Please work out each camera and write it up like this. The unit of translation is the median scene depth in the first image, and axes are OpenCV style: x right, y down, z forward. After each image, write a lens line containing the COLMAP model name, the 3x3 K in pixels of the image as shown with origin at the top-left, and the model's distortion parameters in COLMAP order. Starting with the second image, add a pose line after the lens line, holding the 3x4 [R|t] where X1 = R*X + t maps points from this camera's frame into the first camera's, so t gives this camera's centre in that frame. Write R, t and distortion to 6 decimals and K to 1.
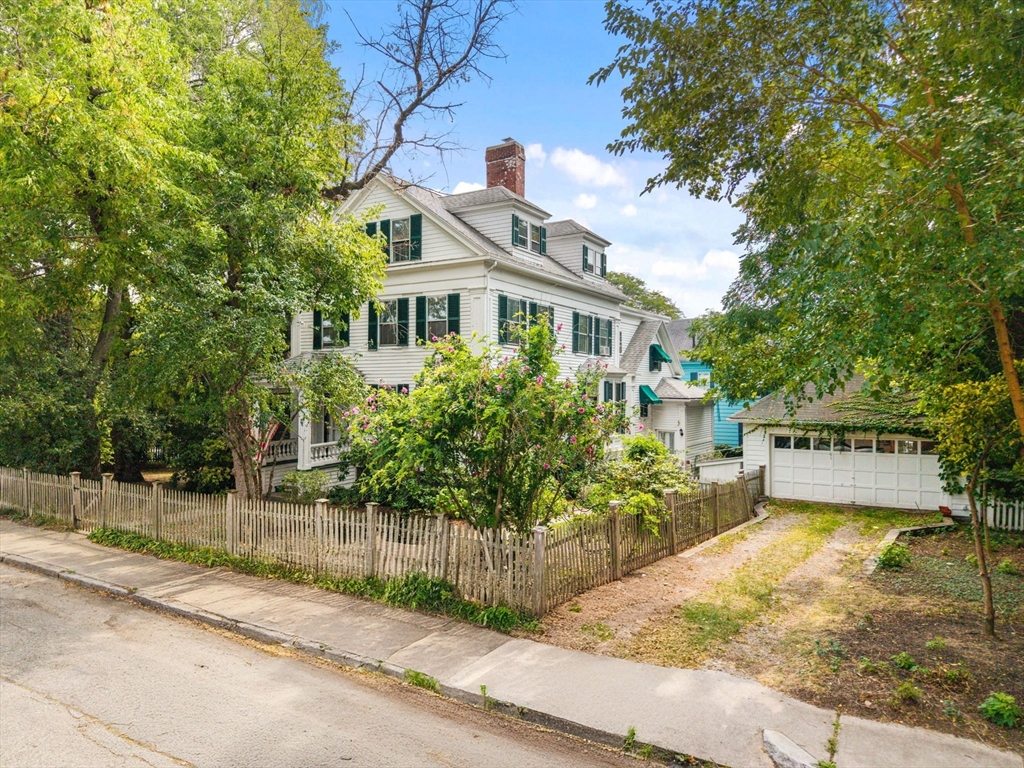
lens RADIAL K [[681.1, 0, 513.4], [0, 681.1, 402.9], [0, 0, 1]] dist [0.004941, -0.004388]
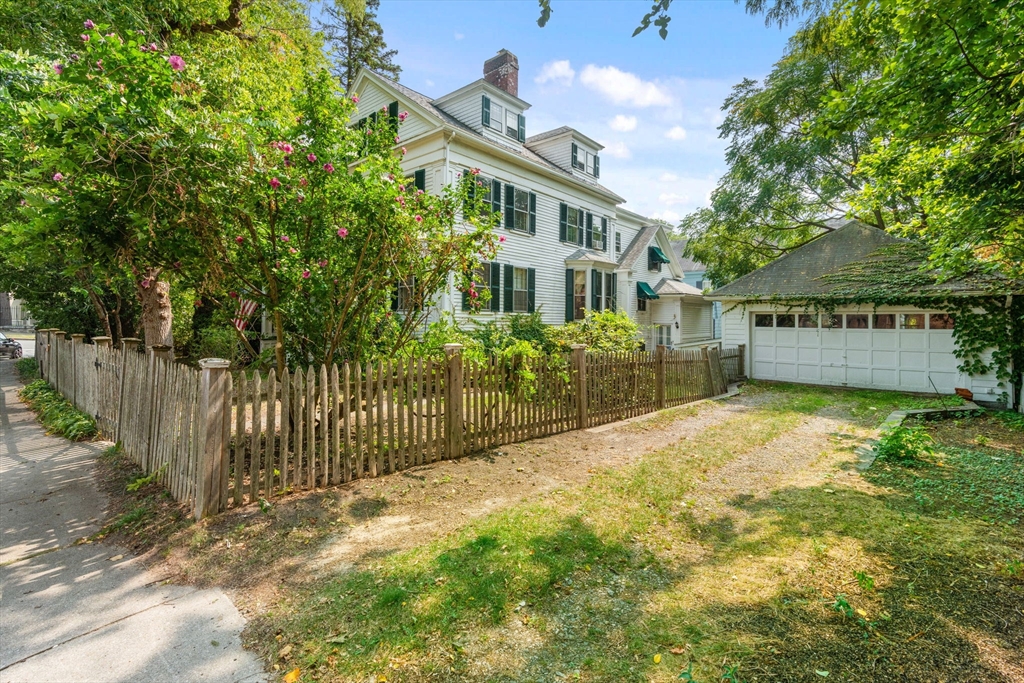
lens RADIAL K [[466.0, 0, 518.9], [0, 466.0, 322.2], [0, 0, 1]] dist [-0.021485, 0.008749]
pose [[0.987110, 0.006711, -0.159905, 0.170046], [-0.009211, 0.999847, -0.014903, 0.077167], [0.159781, 0.016184, 0.987020, 0.326511]]
